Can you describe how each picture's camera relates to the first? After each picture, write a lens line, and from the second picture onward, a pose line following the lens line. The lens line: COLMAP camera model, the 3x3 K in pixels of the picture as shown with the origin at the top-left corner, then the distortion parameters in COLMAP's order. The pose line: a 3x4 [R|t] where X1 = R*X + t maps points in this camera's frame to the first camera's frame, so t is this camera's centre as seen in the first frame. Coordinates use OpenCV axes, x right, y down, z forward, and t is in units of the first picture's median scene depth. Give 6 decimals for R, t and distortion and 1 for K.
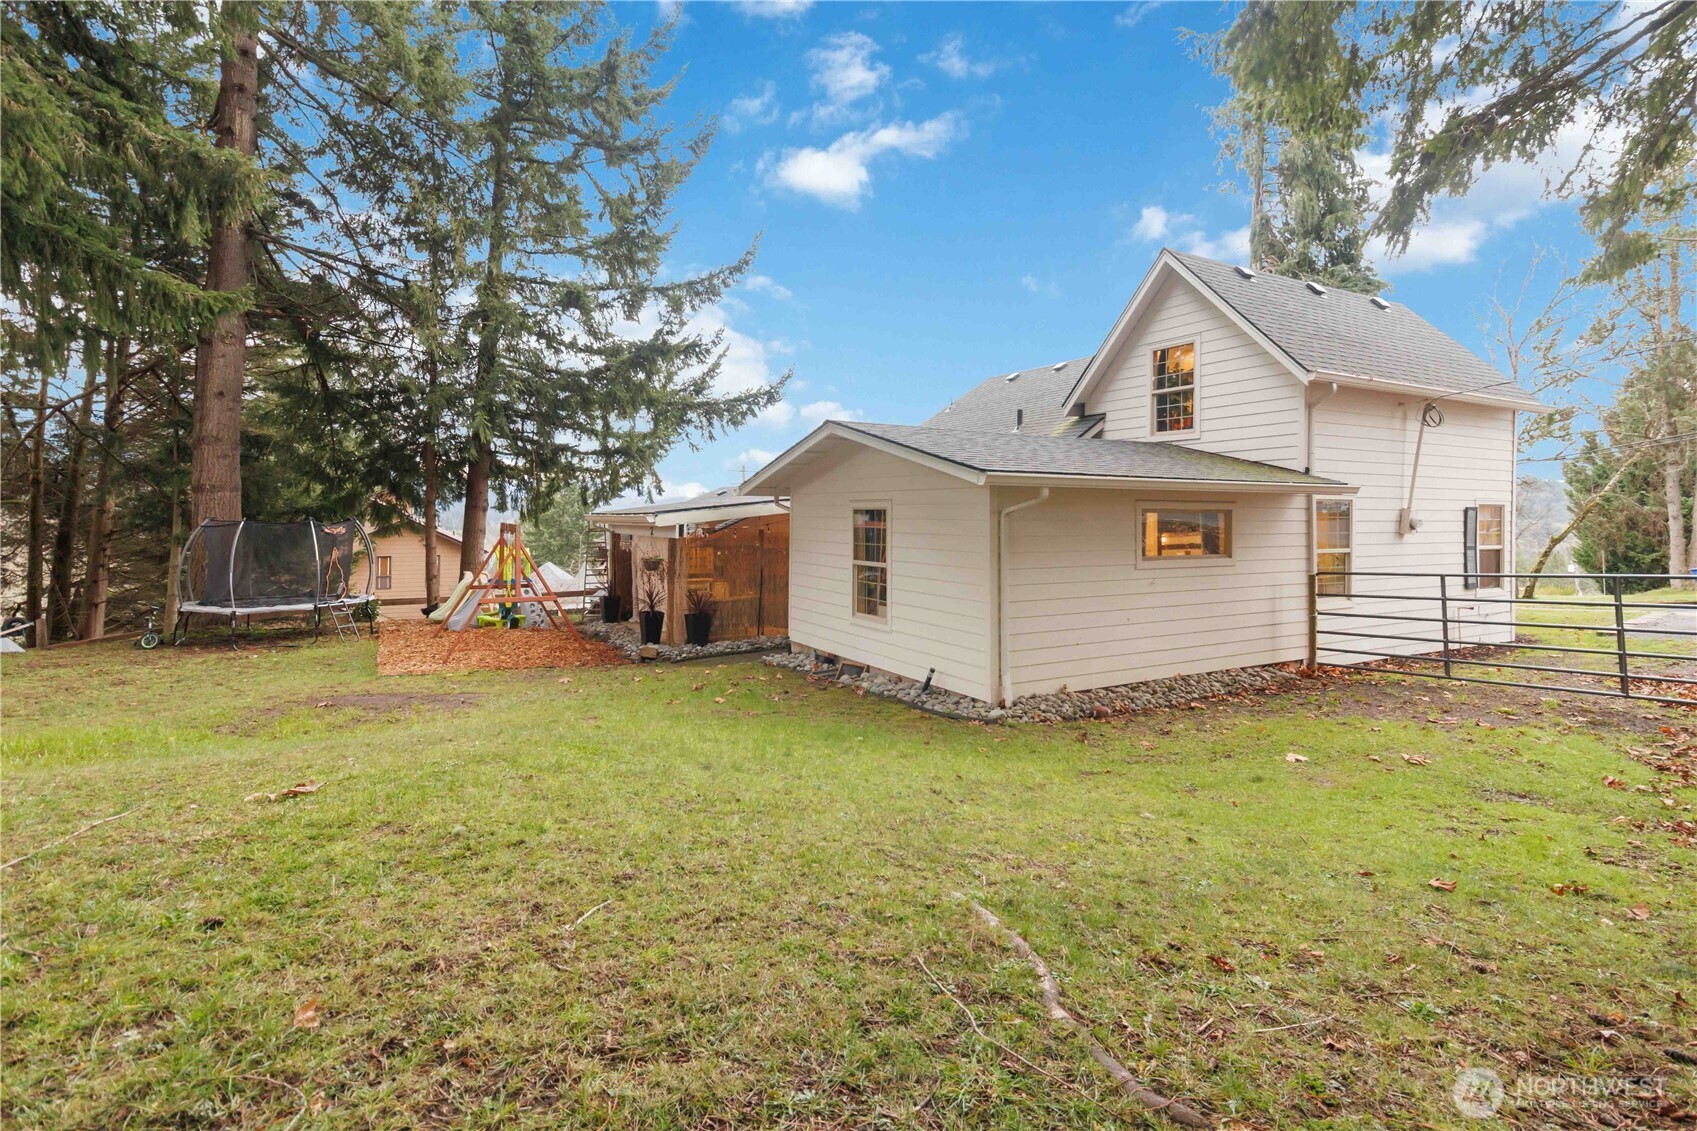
lens RADIAL K [[780.0, 0, 847.3], [0, 780.0, 536.0], [0, 0, 1]] dist [-0.000133, 0.000165]
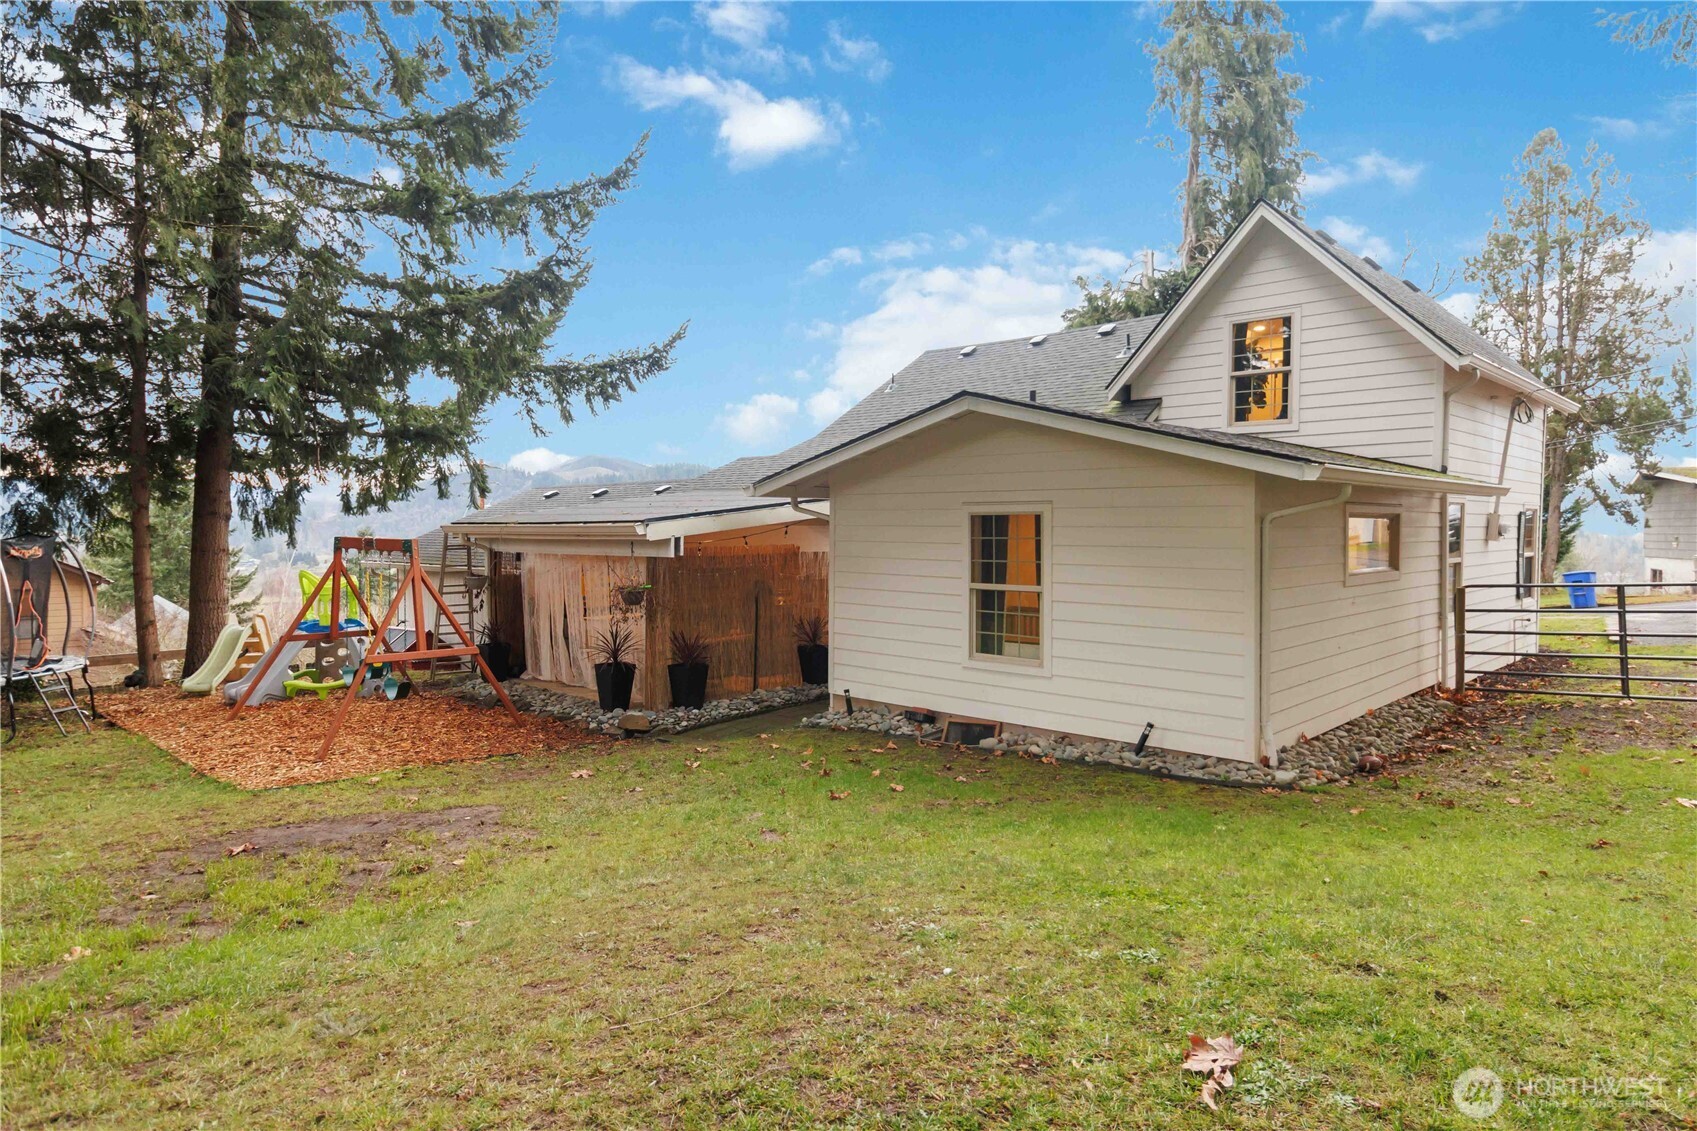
lens RADIAL K [[949.6, 0, 853.1], [0, 949.6, 576.3], [0, 0, 1]] dist [-0.000959, 0.000157]
pose [[0.958209, -0.020153, 0.285360, -0.292409], [0.012227, 0.999489, 0.029529, -0.002743], [-0.285809, -0.024806, 0.957965, 0.137014]]
